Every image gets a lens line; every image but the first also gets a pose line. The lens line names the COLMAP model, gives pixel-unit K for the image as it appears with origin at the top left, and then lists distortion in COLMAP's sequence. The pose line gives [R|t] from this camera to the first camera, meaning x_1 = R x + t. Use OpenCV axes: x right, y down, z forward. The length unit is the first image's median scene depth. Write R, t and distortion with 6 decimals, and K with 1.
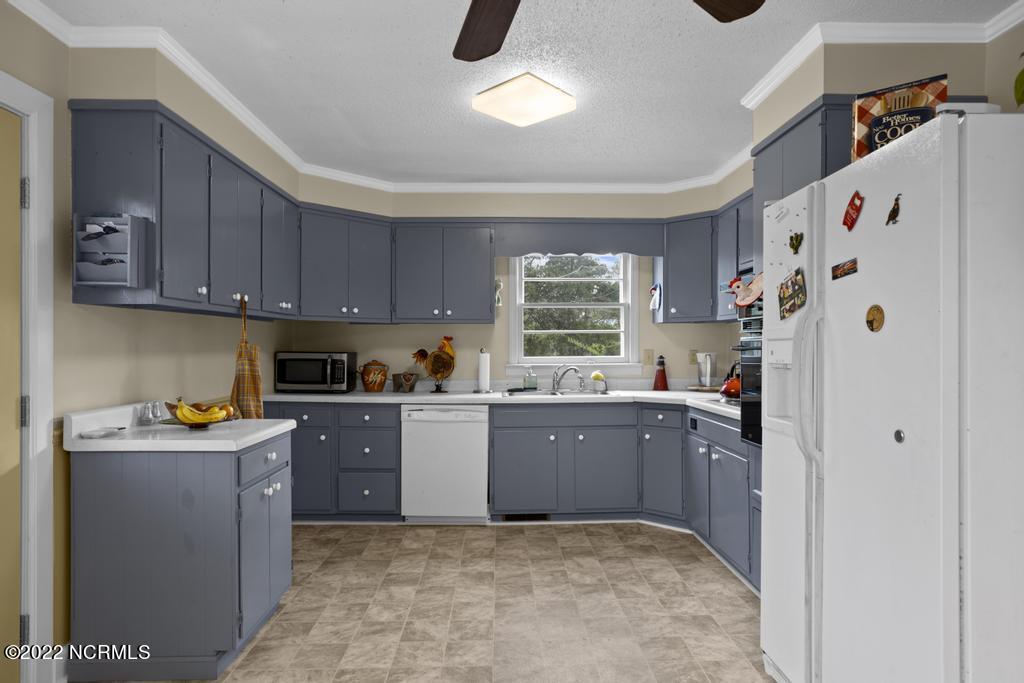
lens RADIAL K [[601.6, 0, 512.9], [0, 601.6, 346.3], [0, 0, 1]] dist [-0.022333, 0.014328]
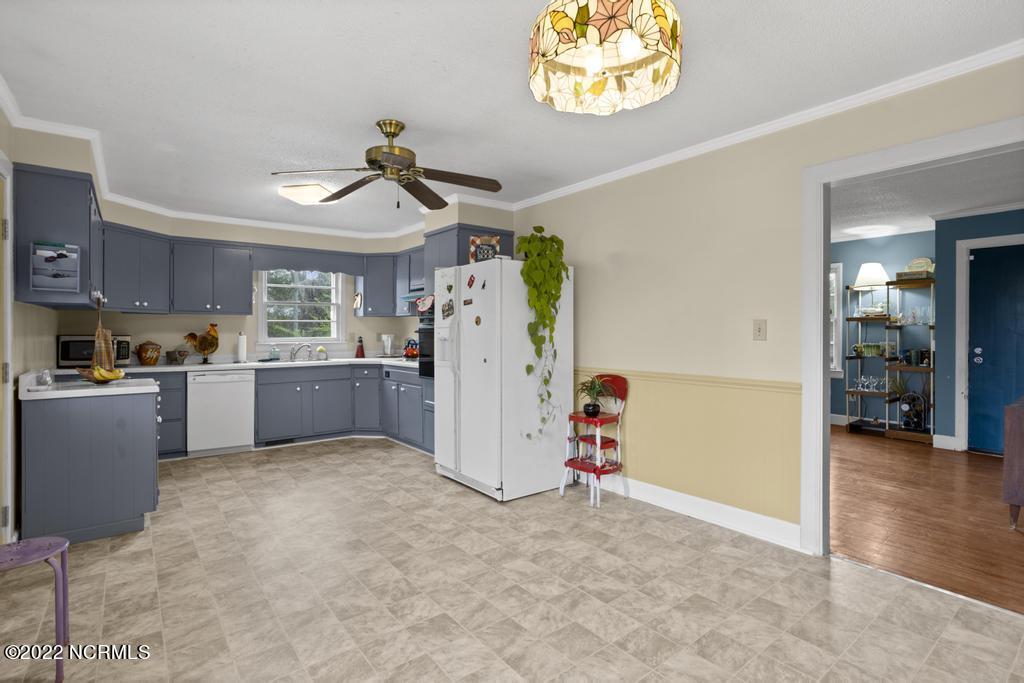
lens RADIAL K [[511.2, 0, 503.7], [0, 511.2, 331.7], [0, 0, 1]] dist [-0.013367, 0.006943]
pose [[0.815594, -0.000386, 0.578624, -0.272045], [-0.000495, 0.999999, 0.001365, 0.000545], [-0.578624, -0.001399, 0.815593, -0.408221]]
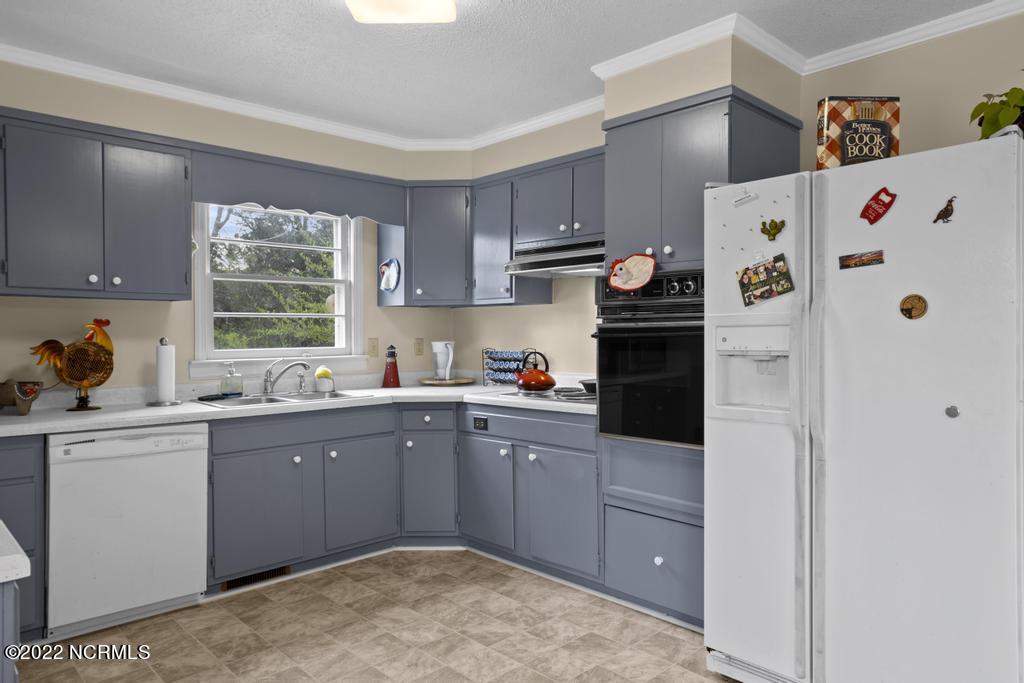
lens RADIAL K [[674.2, 0, 517.8], [0, 674.2, 339.7], [0, 0, 1]] dist [-0.017464, 0.021693]
pose [[0.738136, -0.006646, 0.674619, -0.289603], [0.001987, 0.999969, 0.007676, 0.001016], [-0.674649, -0.004325, 0.738126, 0.220877]]
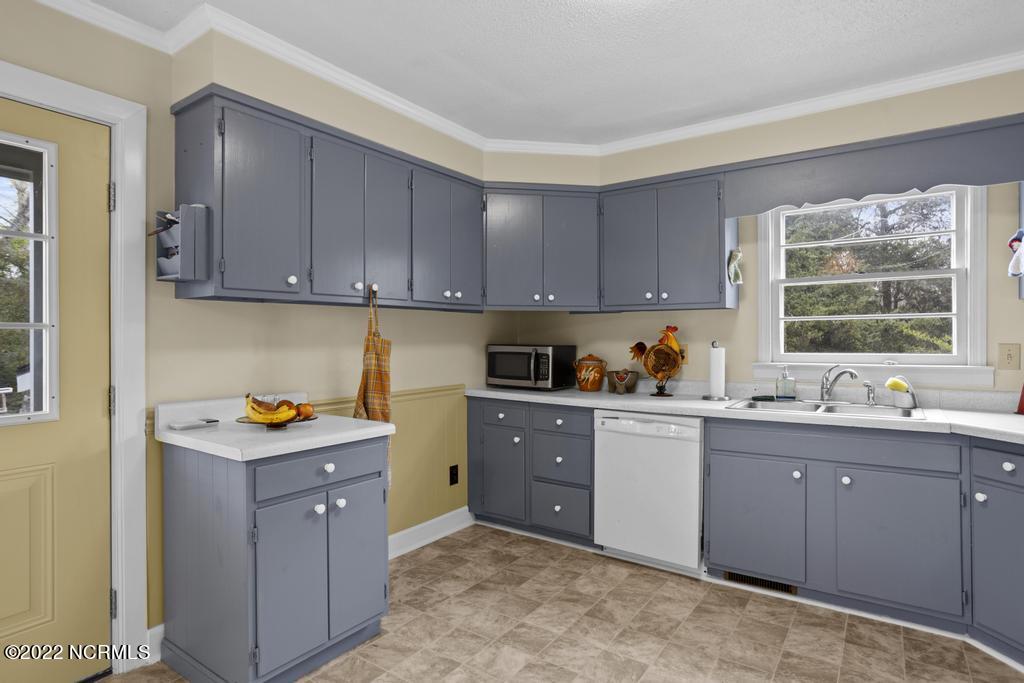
lens RADIAL K [[550.6, 0, 516.1], [0, 550.6, 338.3], [0, 0, 1]] dist [-0.033965, 0.020763]
pose [[0.806987, -0.001439, -0.590567, 0.174037], [0.001758, 0.999998, -0.000035, -0.000592], [0.590566, -0.001010, 0.806988, 0.328014]]
